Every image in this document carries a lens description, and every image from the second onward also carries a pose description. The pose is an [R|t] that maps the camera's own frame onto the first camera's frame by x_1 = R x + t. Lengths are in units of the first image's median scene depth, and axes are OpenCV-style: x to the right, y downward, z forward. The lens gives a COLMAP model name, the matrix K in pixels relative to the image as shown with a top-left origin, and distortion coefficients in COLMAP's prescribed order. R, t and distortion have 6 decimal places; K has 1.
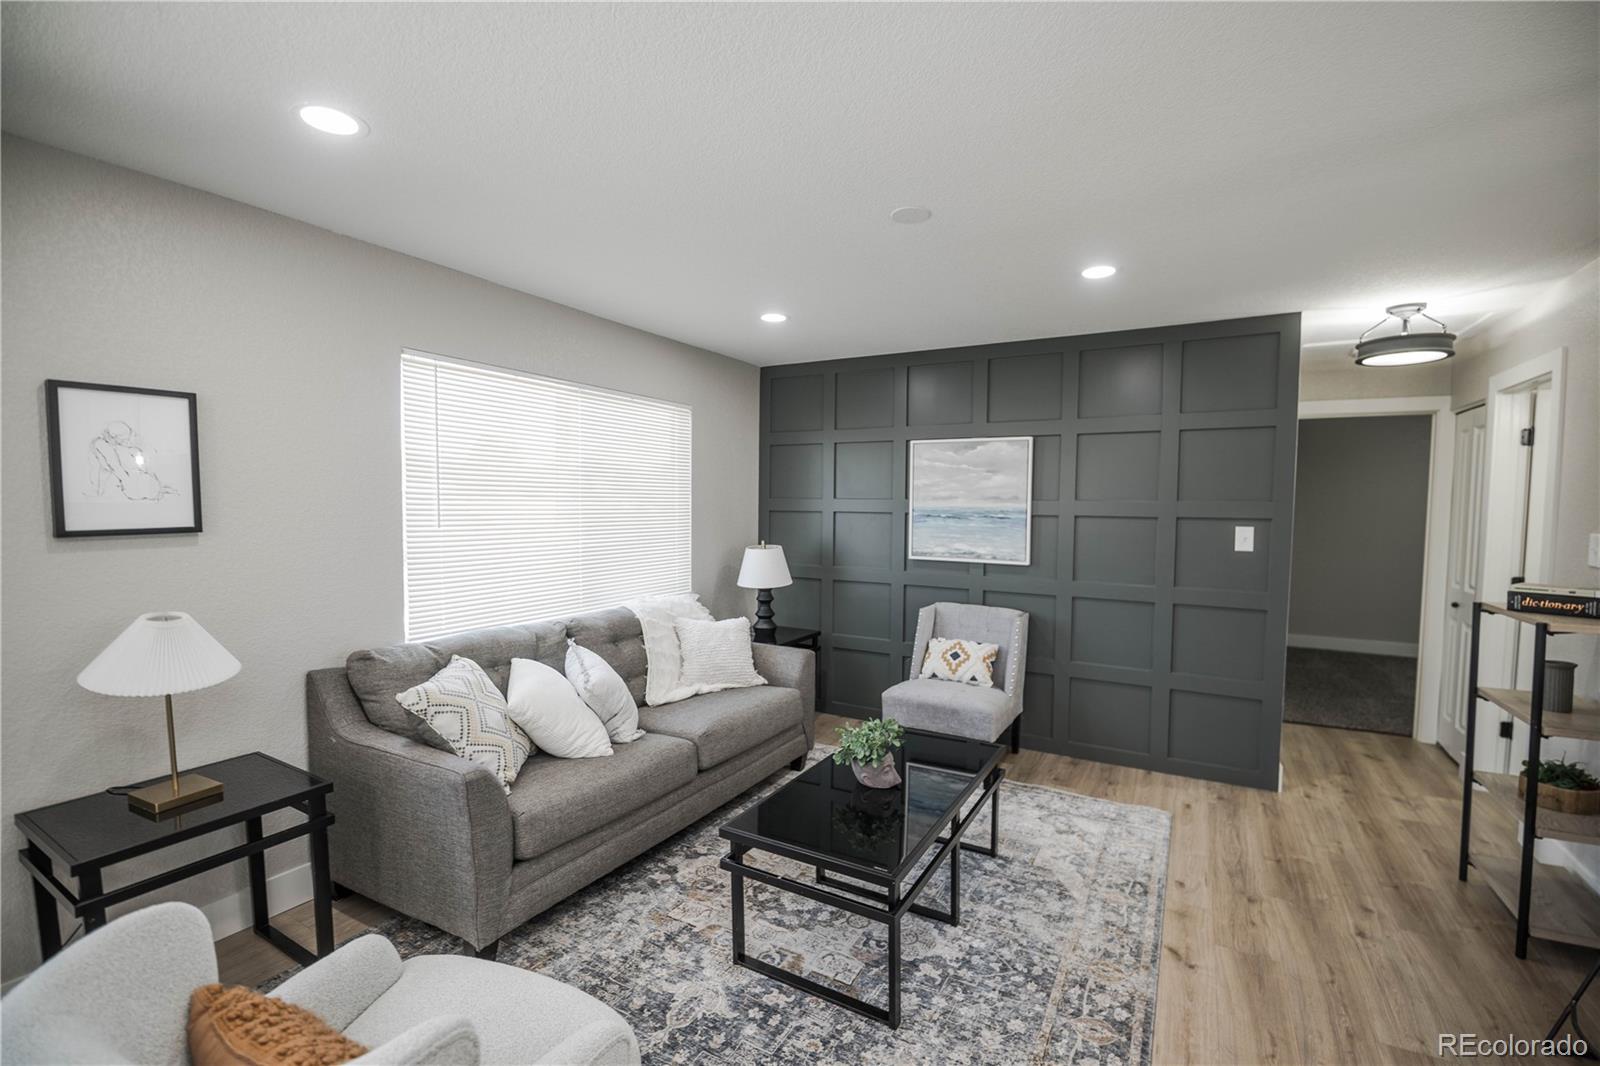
lens RADIAL K [[686.8, 0, 812.6], [0, 686.8, 535.6], [0, 0, 1]] dist [-0.005053, -0.008418]
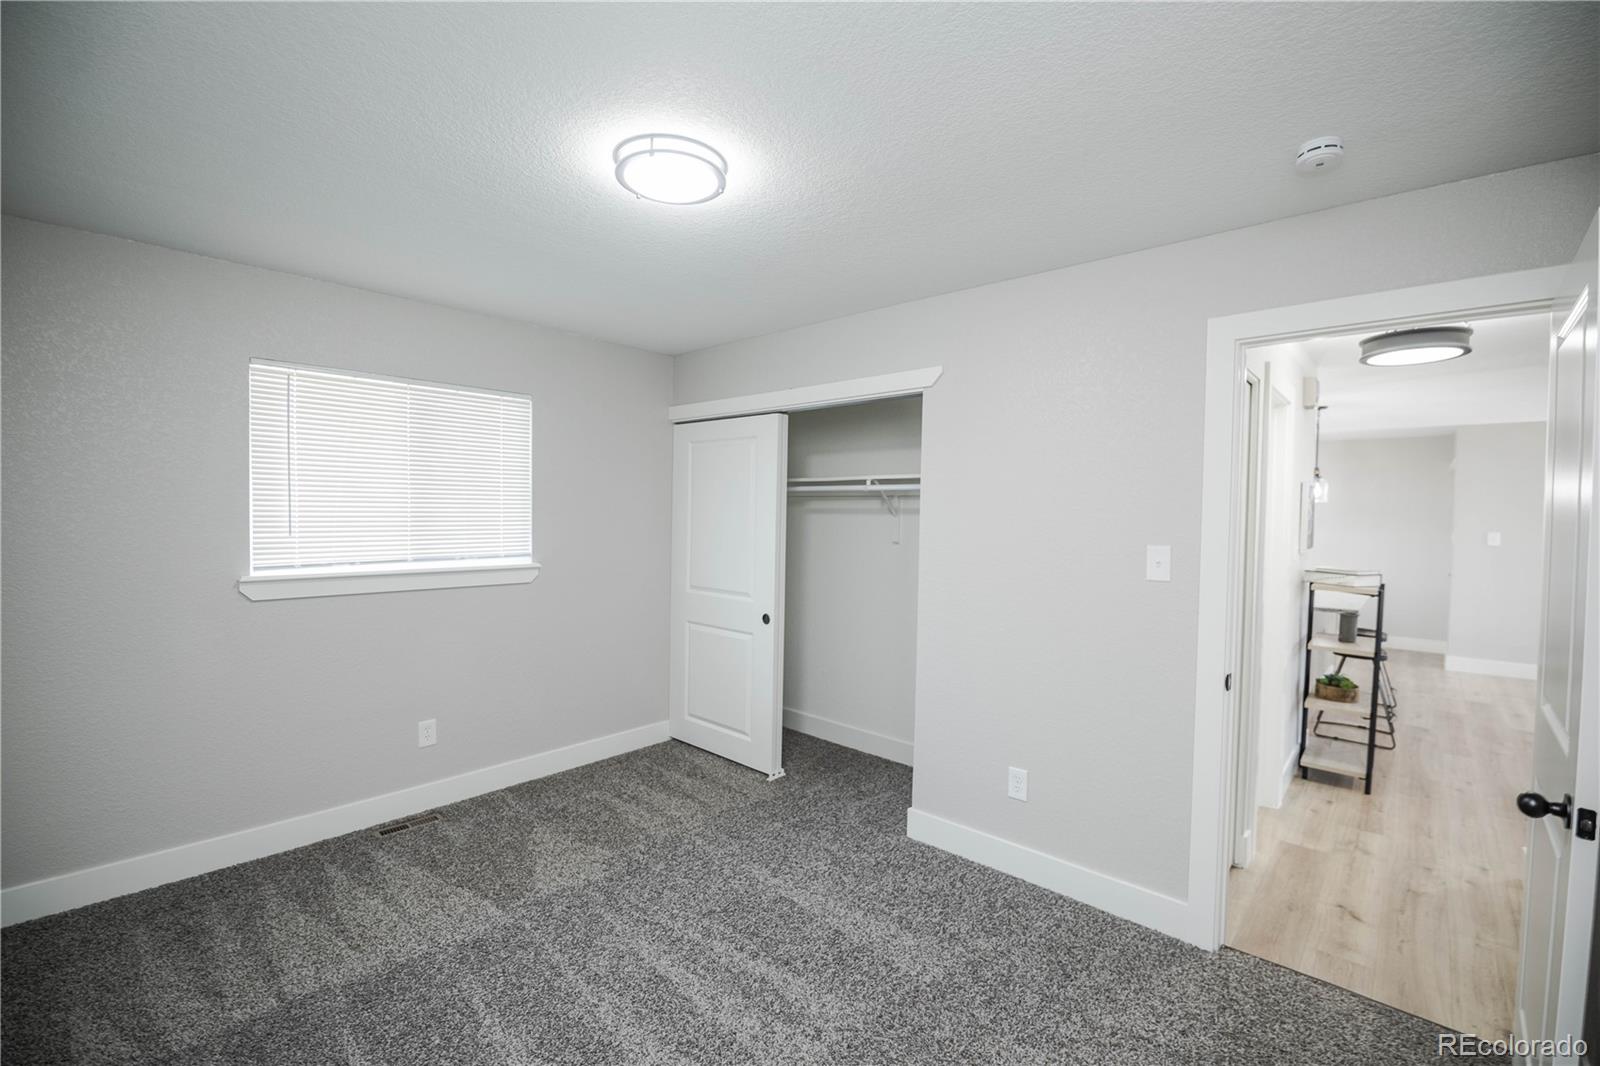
lens RADIAL K [[686.8, 0, 800.0], [0, 686.8, 531.9], [0, 0, 1]] dist [-0.005053, -0.008418]
pose [[-0.972300, -0.024359, 0.232464, 1.413742], [-0.004732, 0.996402, 0.084617, -0.103715], [-0.233689, 0.081173, -0.968917, 2.039447]]
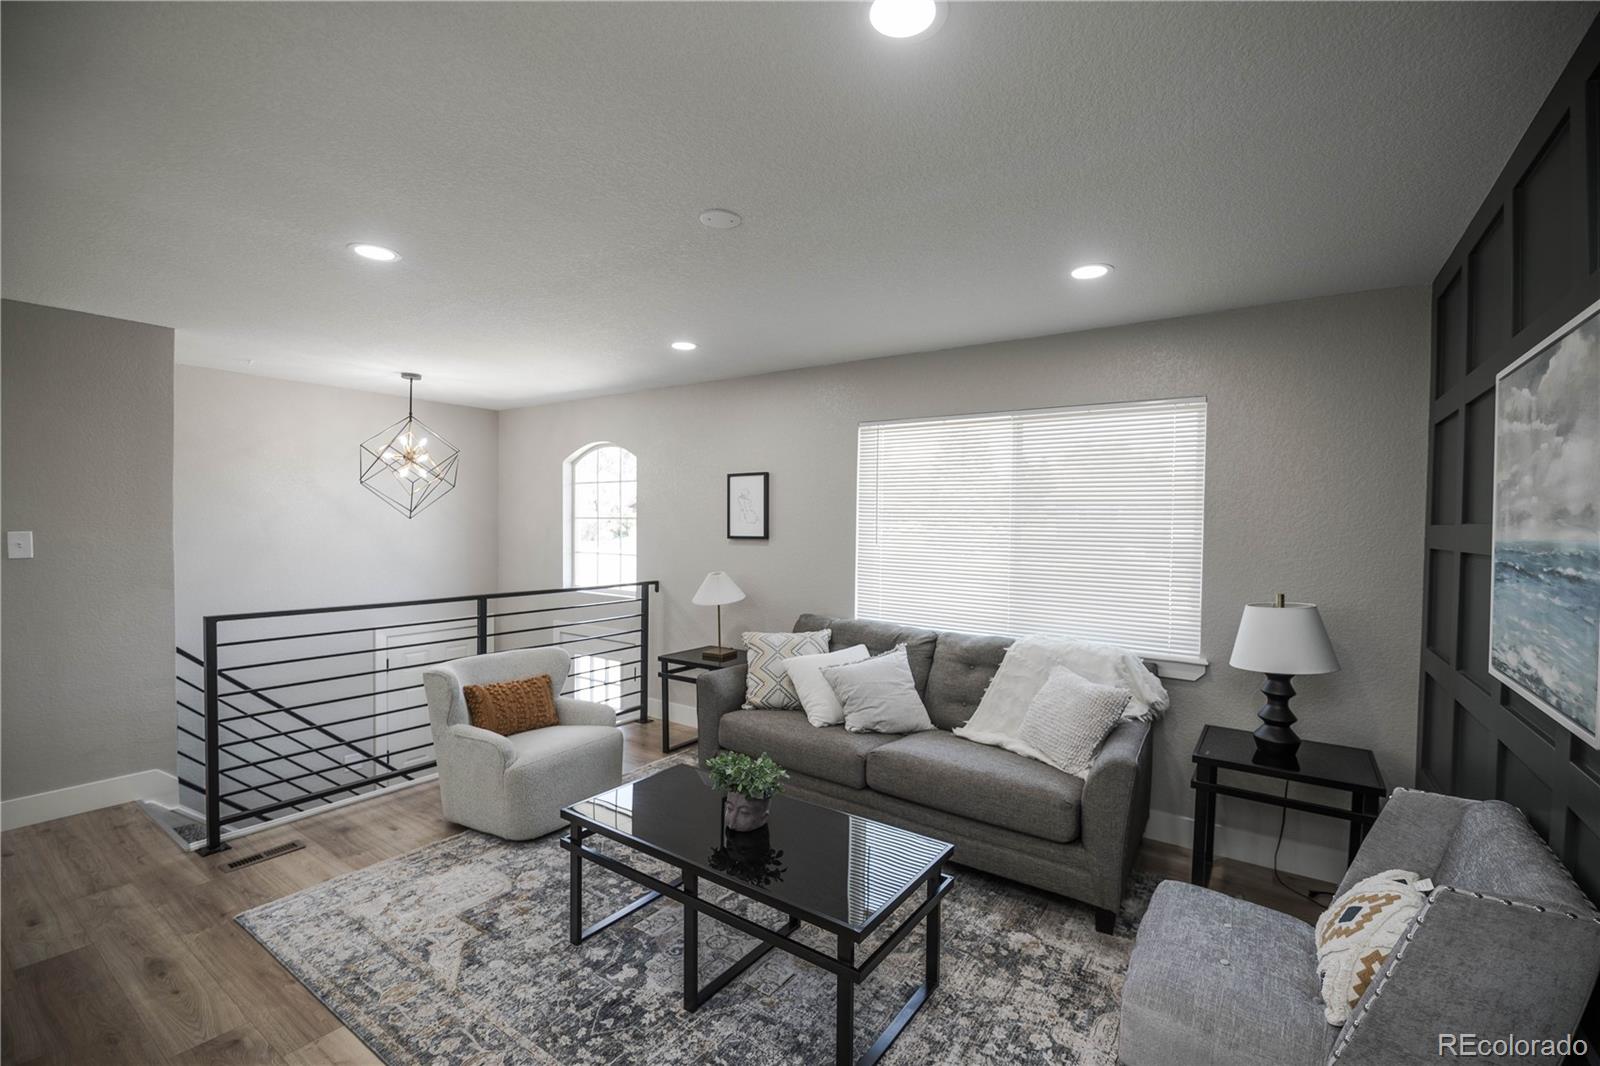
lens RADIAL K [[686.8, 0, 805.4], [0, 686.8, 537.9], [0, 0, 1]] dist [-0.005053, -0.008418]
pose [[-0.093268, 0.011078, -0.995579, 0.747362], [-0.064563, 0.997766, 0.017151, -0.033635], [0.993546, 0.065877, -0.092344, 0.849439]]
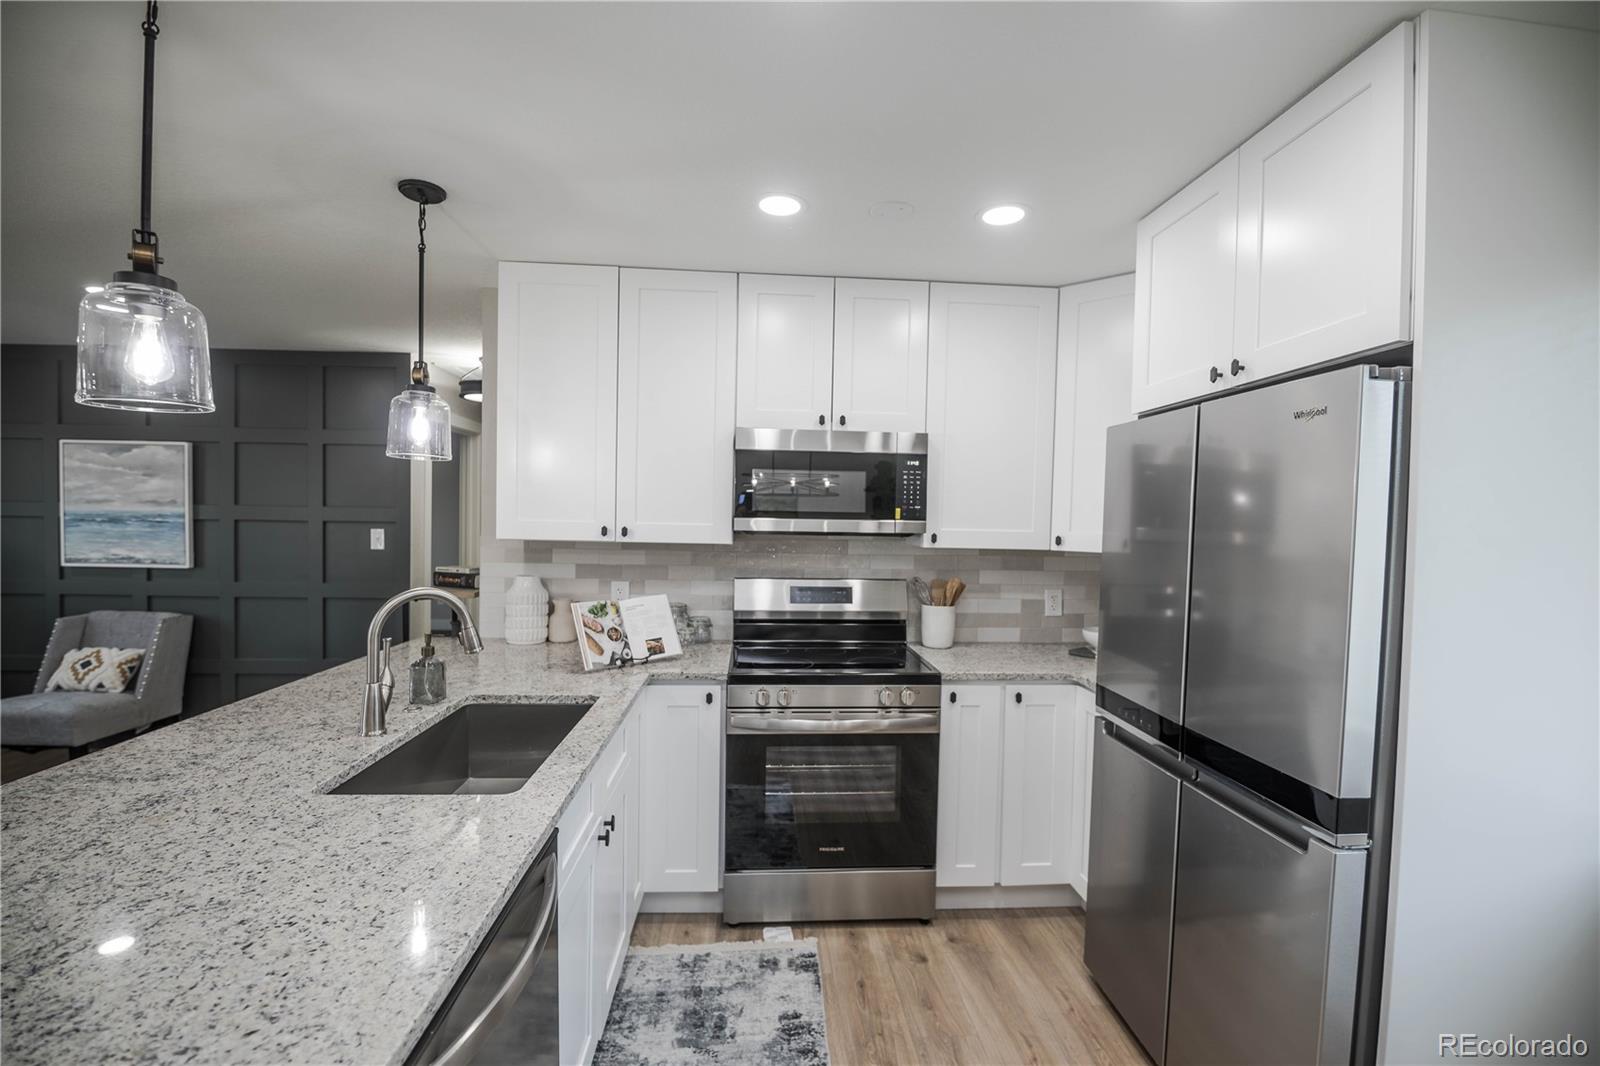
lens RADIAL K [[686.8, 0, 800.1], [0, 686.8, 539.1], [0, 0, 1]] dist [-0.005053, -0.008418]
pose [[0.838435, -0.009873, 0.544912, 0.638717], [0.016684, 0.999832, -0.007554, 0.027372], [-0.544746, 0.015425, 0.838459, -0.410220]]
